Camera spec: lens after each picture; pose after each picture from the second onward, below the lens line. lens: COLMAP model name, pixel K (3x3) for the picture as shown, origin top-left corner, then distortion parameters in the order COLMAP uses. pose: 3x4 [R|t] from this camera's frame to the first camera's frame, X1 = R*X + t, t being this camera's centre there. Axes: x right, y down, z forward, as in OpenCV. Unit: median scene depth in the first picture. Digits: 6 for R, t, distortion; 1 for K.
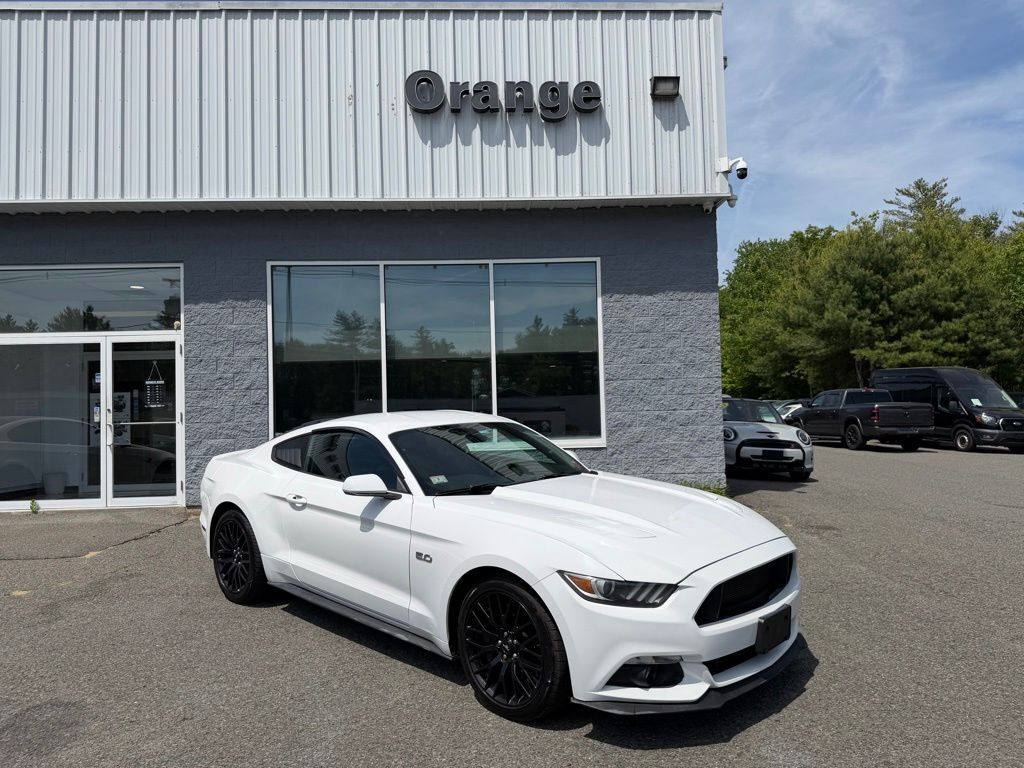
lens RADIAL K [[725.6, 0, 516.4], [0, 725.6, 386.9], [0, 0, 1]] dist [0.039844, -0.046546]
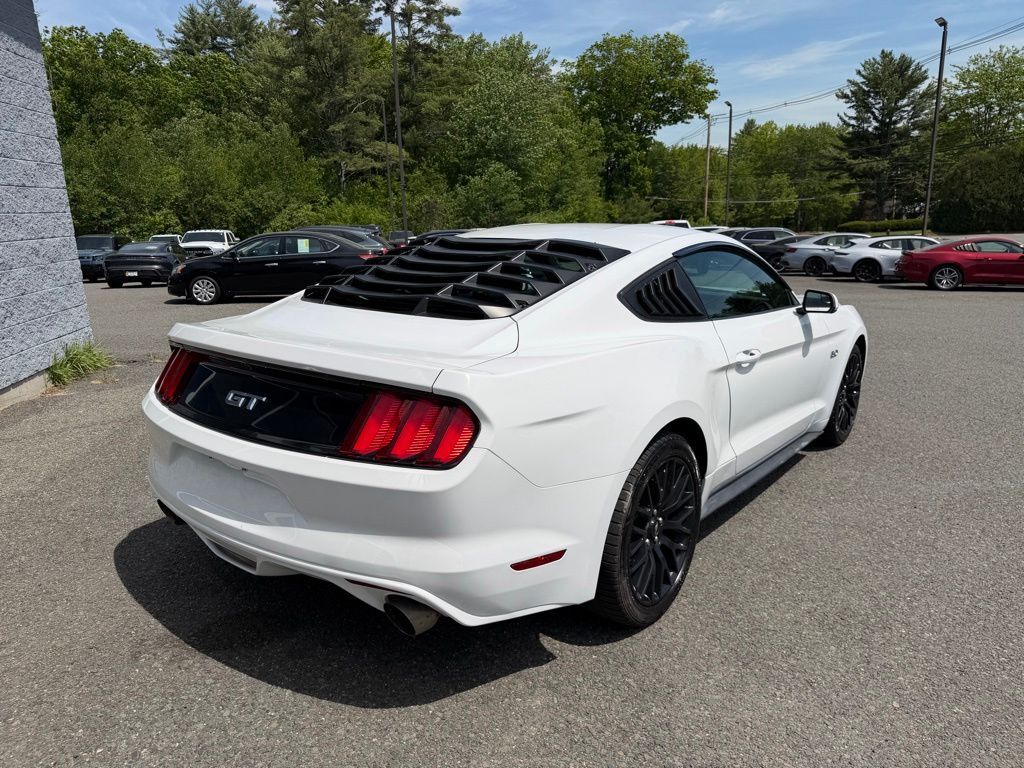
lens RADIAL K [[725.6, 0, 515.1], [0, 725.6, 379.2], [0, 0, 1]] dist [0.039844, -0.046546]
pose [[-0.106984, -0.201217, 0.973687, -0.487515], [-0.001838, 0.979346, 0.202184, 0.022882], [-0.994259, 0.019841, -0.105144, 0.678501]]
